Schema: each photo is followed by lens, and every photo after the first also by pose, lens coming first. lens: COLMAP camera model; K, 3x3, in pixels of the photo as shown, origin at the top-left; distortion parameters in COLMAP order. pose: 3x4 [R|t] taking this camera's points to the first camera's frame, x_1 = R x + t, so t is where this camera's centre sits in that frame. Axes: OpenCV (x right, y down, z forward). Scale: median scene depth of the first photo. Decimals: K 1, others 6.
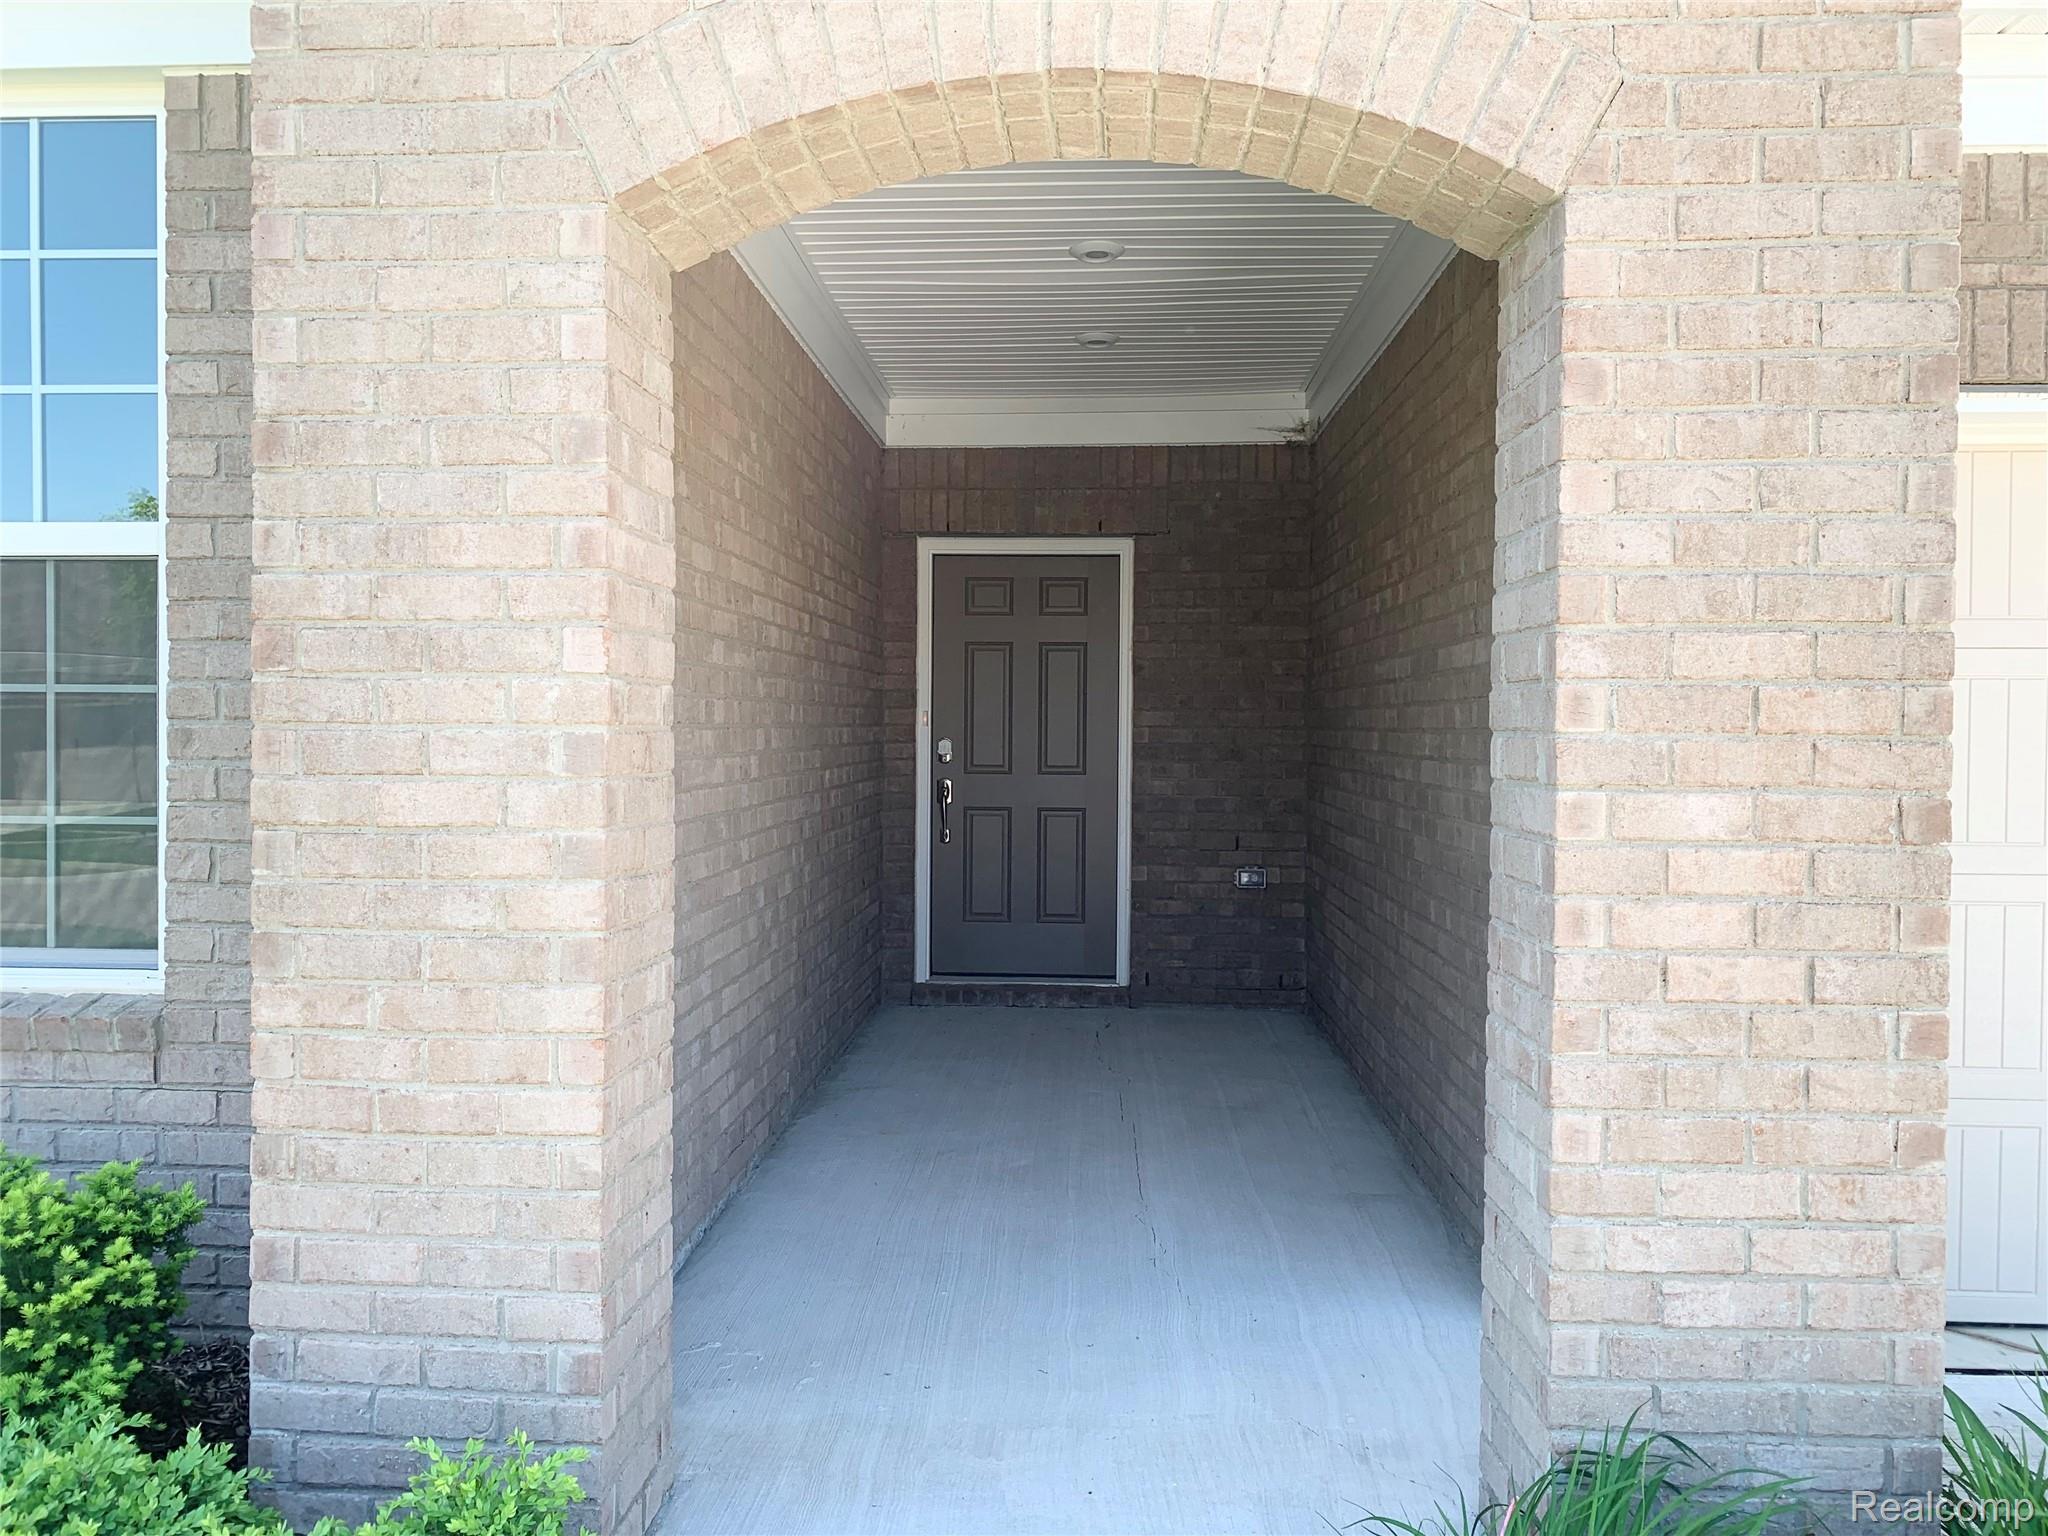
lens RADIAL K [[1575.7, 0, 986.0], [0, 1575.7, 762.3], [0, 0, 1]] dist [0.004810, 0.001959]
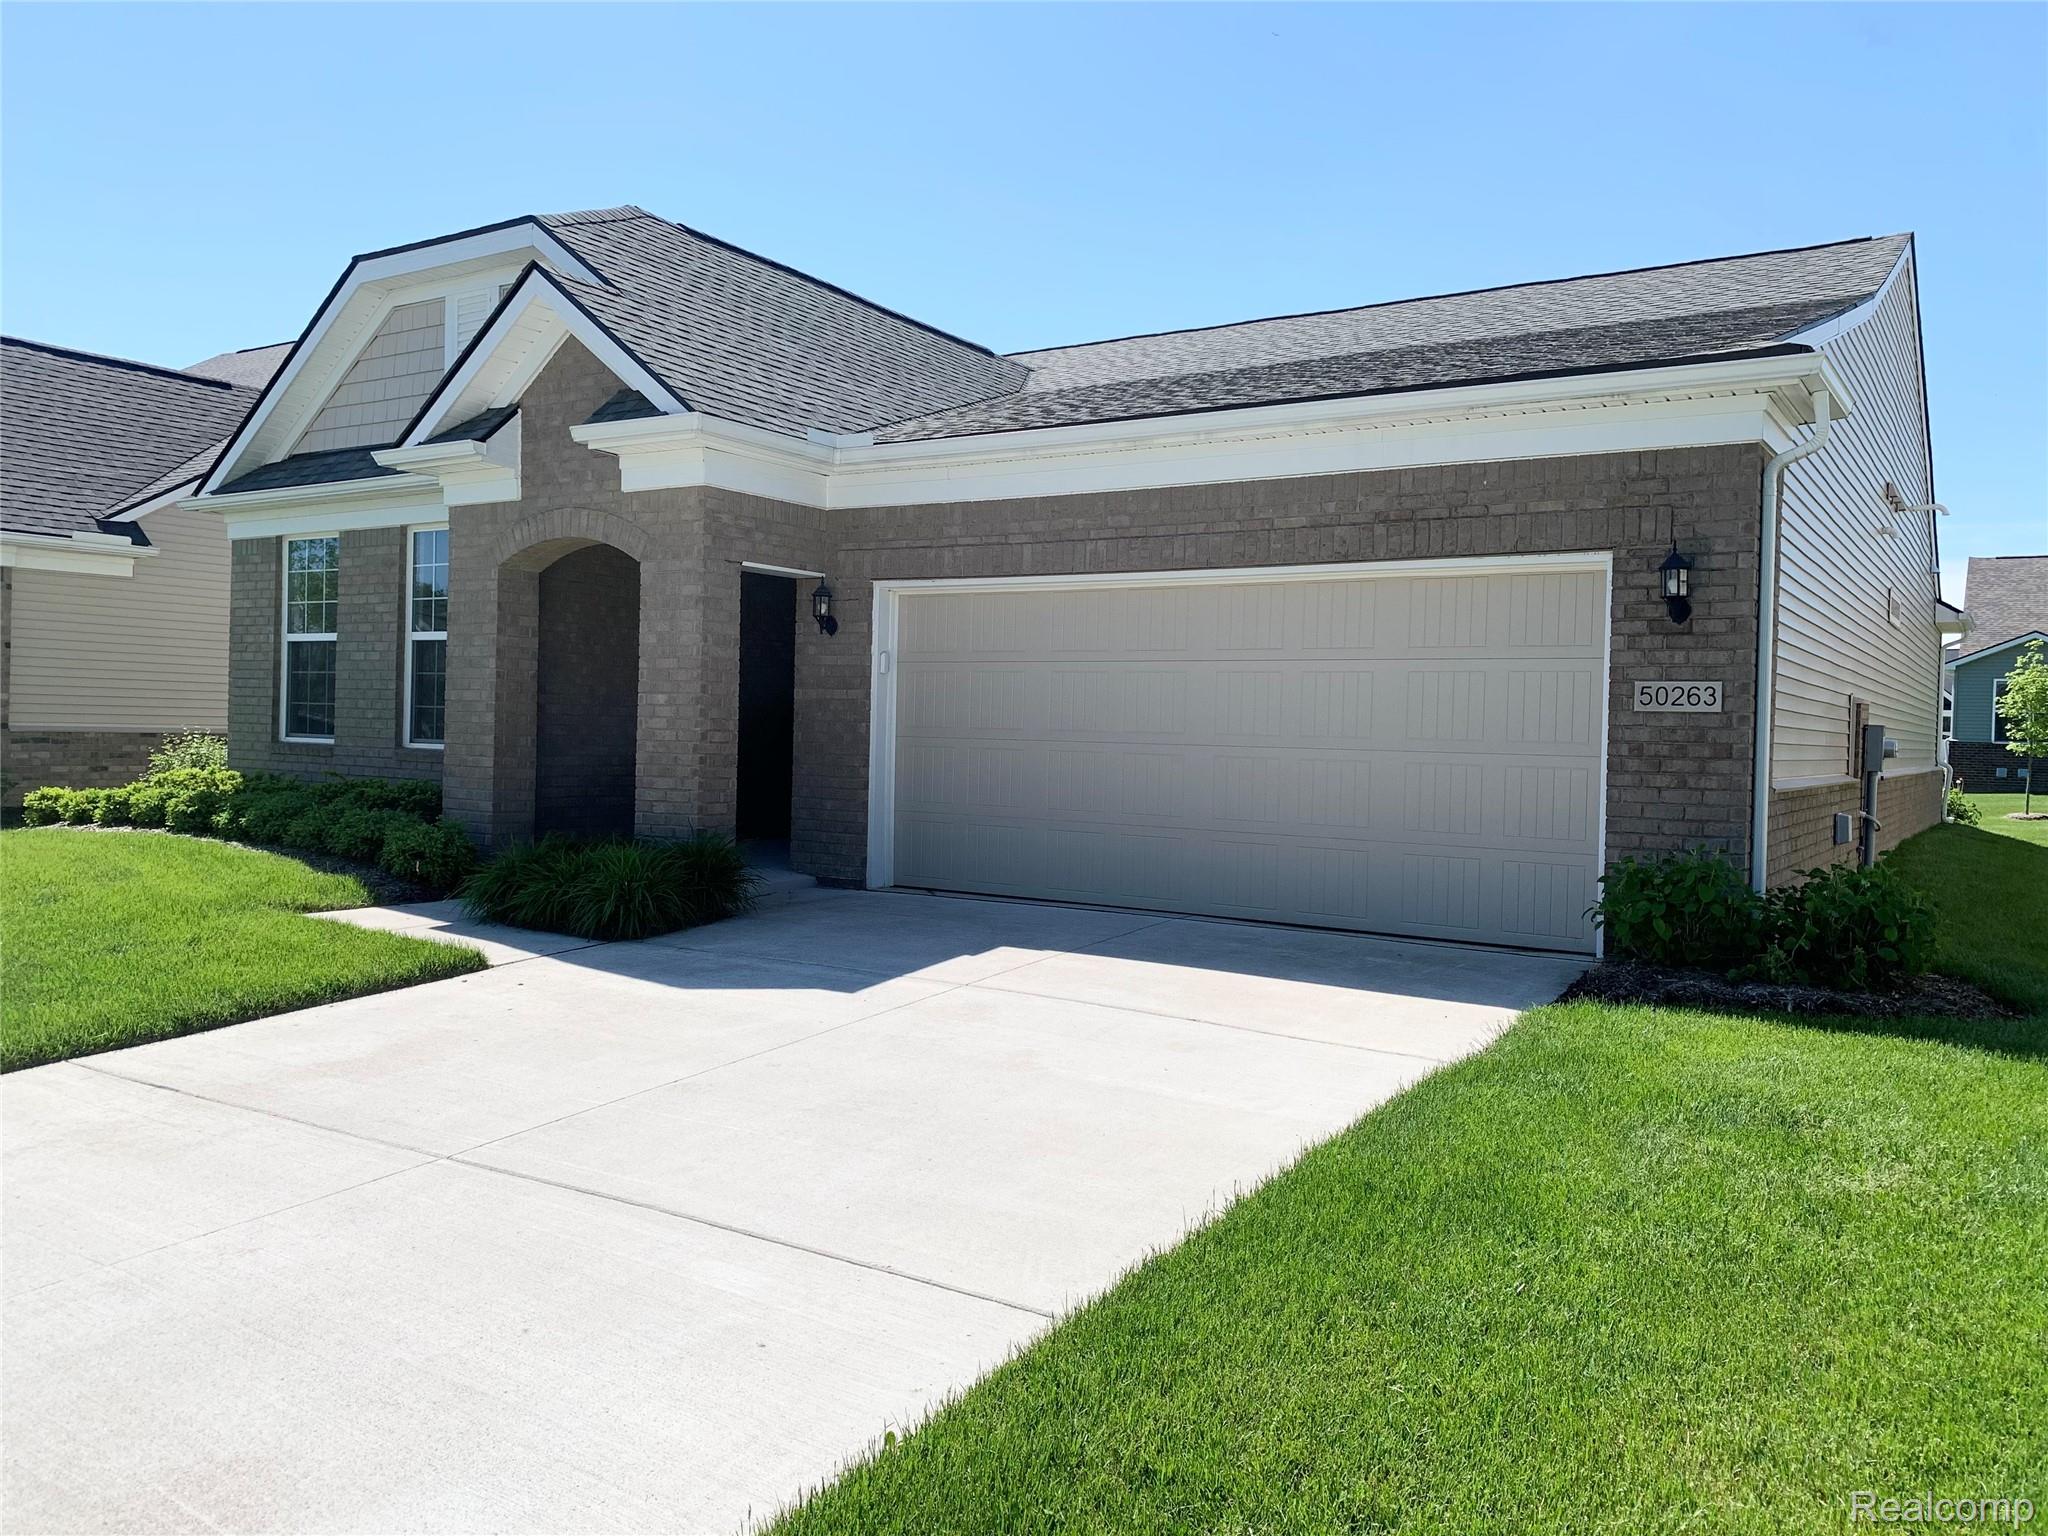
lens RADIAL K [[1570.0, 0, 1026.6], [0, 1570.0, 760.1], [0, 0, 1]] dist [0.117343, -0.216611]
pose [[0.873598, 0.024856, -0.486013, 3.408390], [-0.031995, 0.999468, -0.006395, 0.195645], [0.485596, 0.021137, 0.873928, -2.325635]]
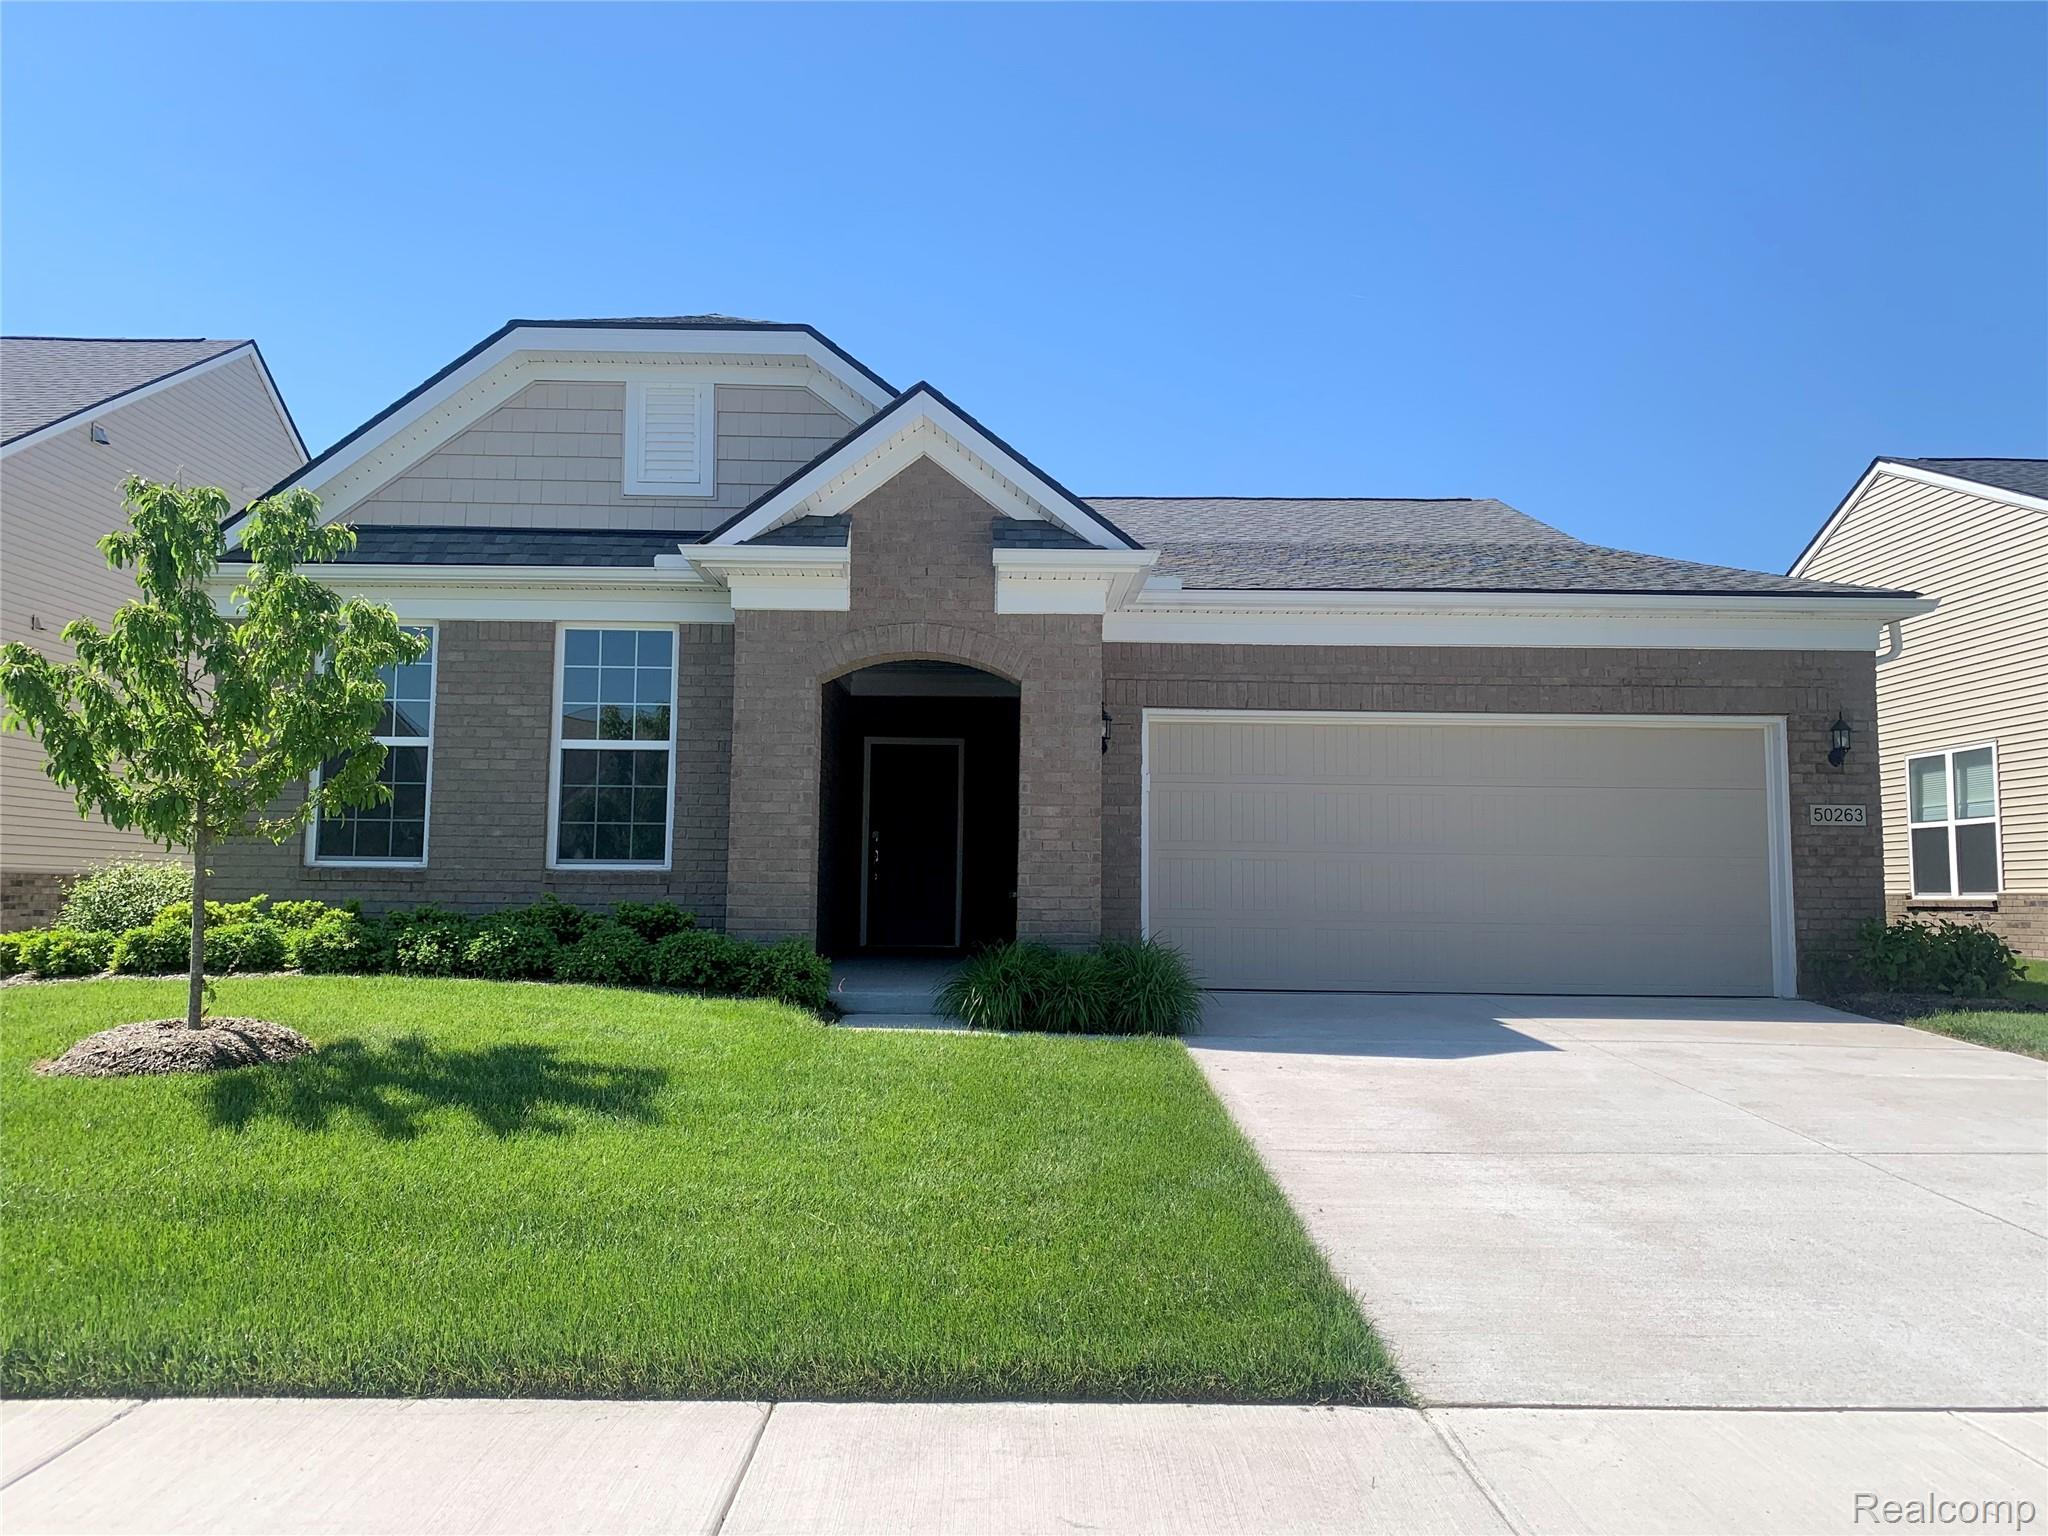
lens RADIAL K [[1570.0, 0, 1026.6], [0, 1570.0, 760.1], [0, 0, 1]] dist [0.117343, -0.216611]
pose [[0.996196, 0.011587, 0.086369, -0.022986], [-0.002117, 0.994045, -0.108949, 0.377205], [-0.087117, 0.108351, 0.990288, -3.502379]]
